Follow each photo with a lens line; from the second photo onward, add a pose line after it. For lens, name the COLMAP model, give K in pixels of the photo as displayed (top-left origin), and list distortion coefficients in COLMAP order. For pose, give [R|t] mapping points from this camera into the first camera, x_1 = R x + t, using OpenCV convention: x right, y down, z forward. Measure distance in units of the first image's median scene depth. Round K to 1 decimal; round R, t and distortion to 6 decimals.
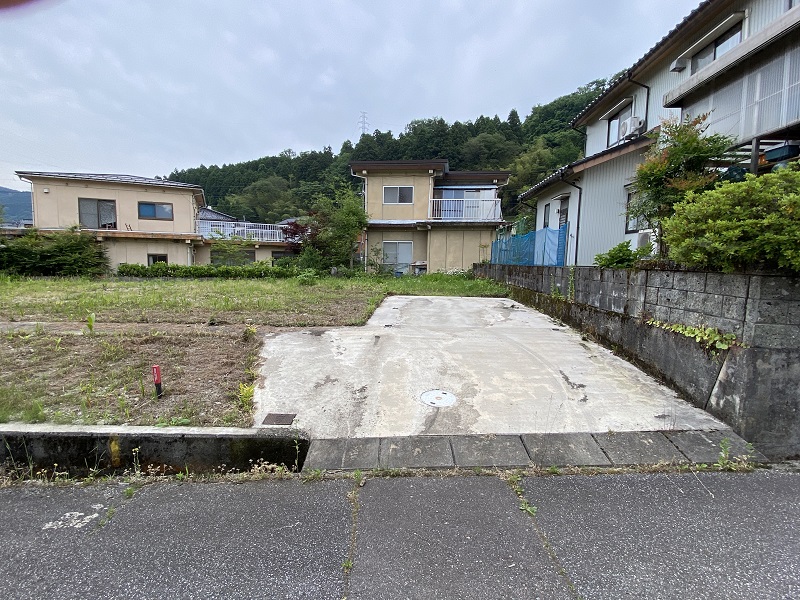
lens RADIAL K [[394.1, 0, 399.3], [0, 394.1, 301.9], [0, 0, 1]] dist [0.038609, -0.038169]
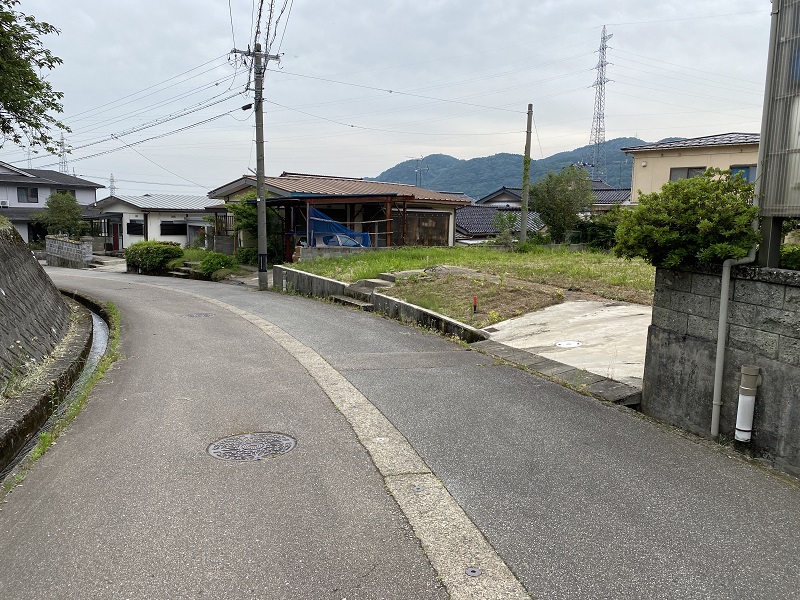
lens RADIAL K [[596.5, 0, 400.0], [0, 596.5, 300.0], [0, 0, 1]] dist [0.063516, 0.000039]
pose [[0.326753, 0.118434, -0.937660, 0.368338], [-0.112589, 0.989930, 0.085801, -0.005196], [0.938380, 0.077534, 0.336797, -0.057880]]
